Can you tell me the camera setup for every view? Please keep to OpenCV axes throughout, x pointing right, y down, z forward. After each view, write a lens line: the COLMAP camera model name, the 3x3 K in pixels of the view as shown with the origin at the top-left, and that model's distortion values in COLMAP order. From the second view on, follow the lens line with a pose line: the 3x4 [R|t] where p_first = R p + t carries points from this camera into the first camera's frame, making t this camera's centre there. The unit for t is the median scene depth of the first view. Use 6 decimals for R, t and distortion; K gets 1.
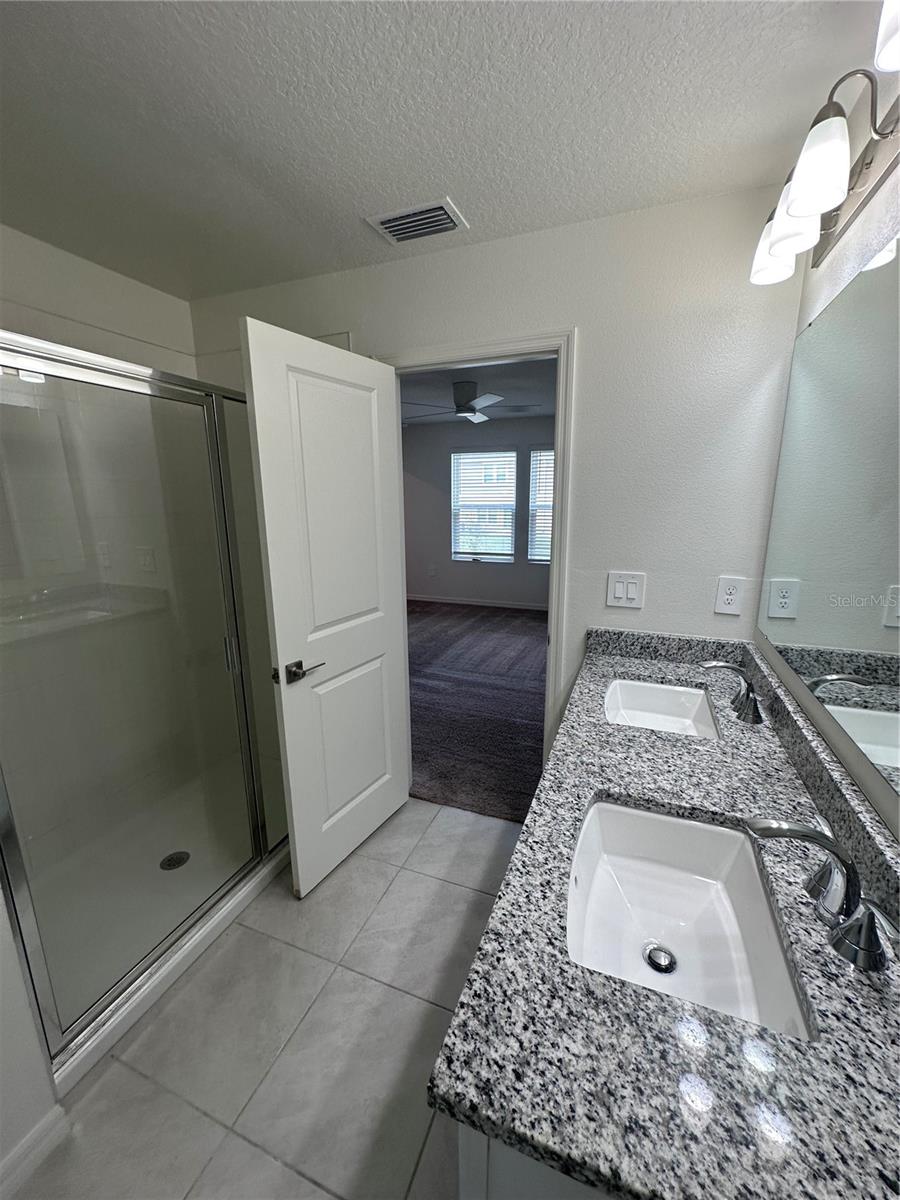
lens RADIAL K [[480.5, 0, 450.0], [0, 480.5, 600.0], [0, 0, 1]] dist [-0.001279, -0.000150]
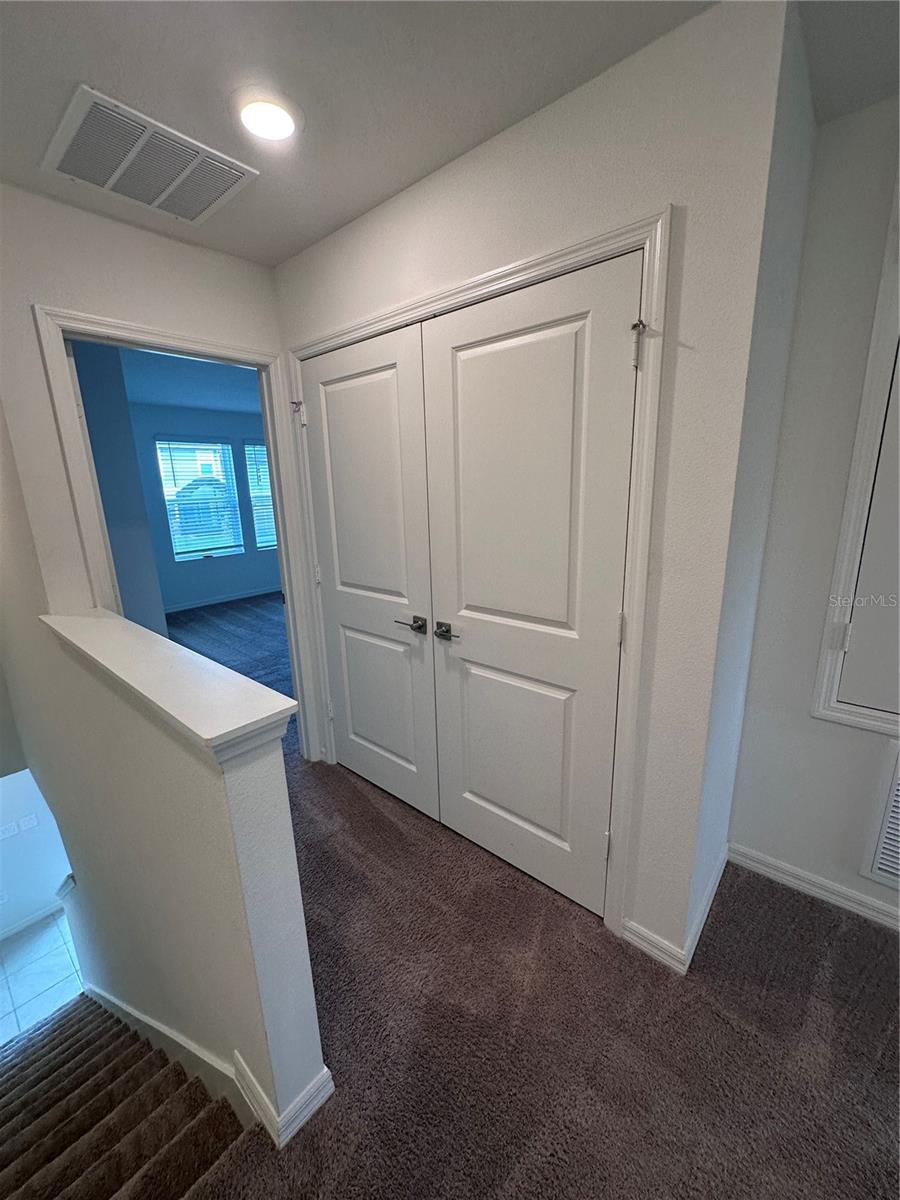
lens RADIAL K [[480.5, 0, 450.0], [0, 480.5, 600.0], [0, 0, 1]] dist [-0.001279, -0.000150]
pose [[0.323911, -0.228849, 0.917992, -0.712077], [0.223452, 0.961357, 0.160815, -0.048925], [-0.919321, 0.153038, 0.362531, 0.241471]]
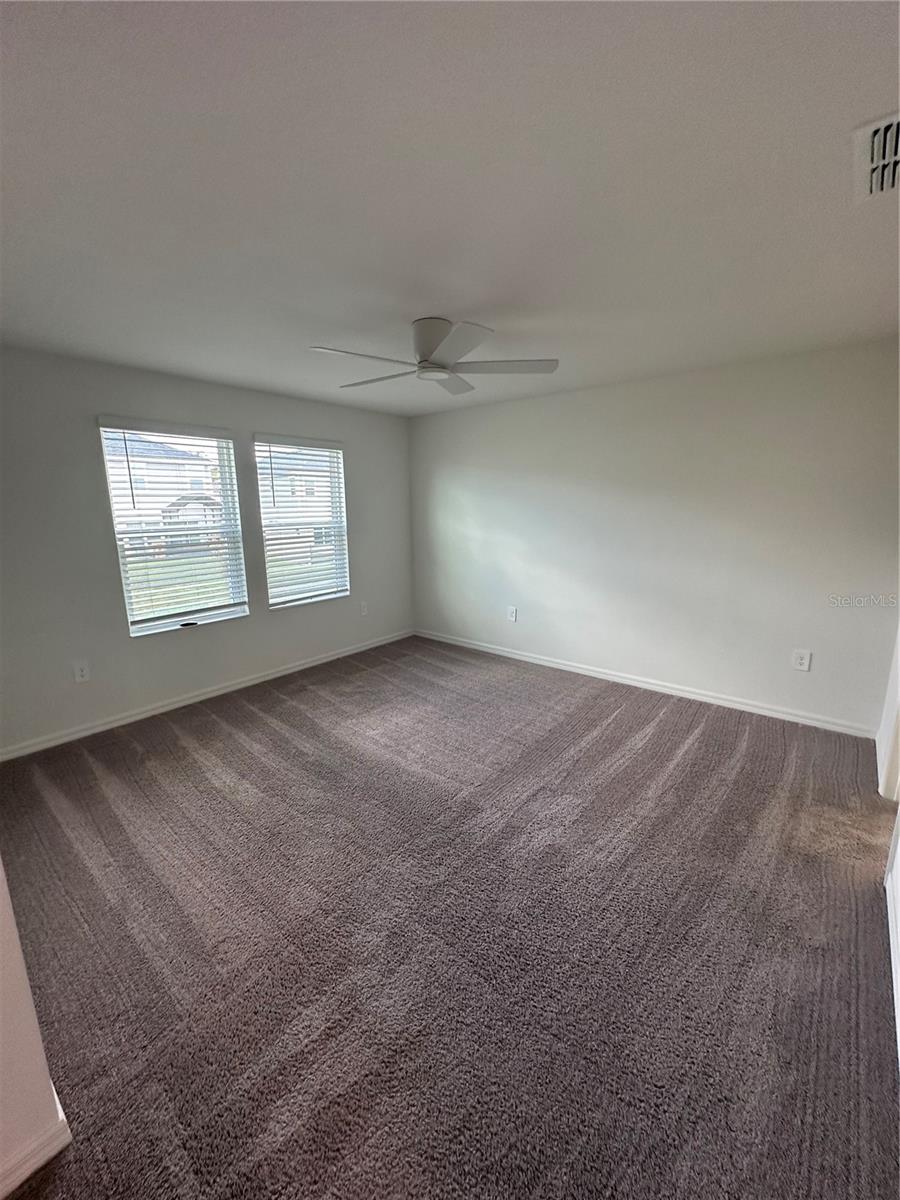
lens RADIAL K [[480.5, 0, 450.0], [0, 480.5, 600.0], [0, 0, 1]] dist [-0.001279, -0.000150]
pose [[0.308292, -0.187569, 0.932617, -0.386446], [0.211412, 0.969361, 0.125073, -0.123010], [-0.927503, 0.158607, 0.338501, 0.546438]]
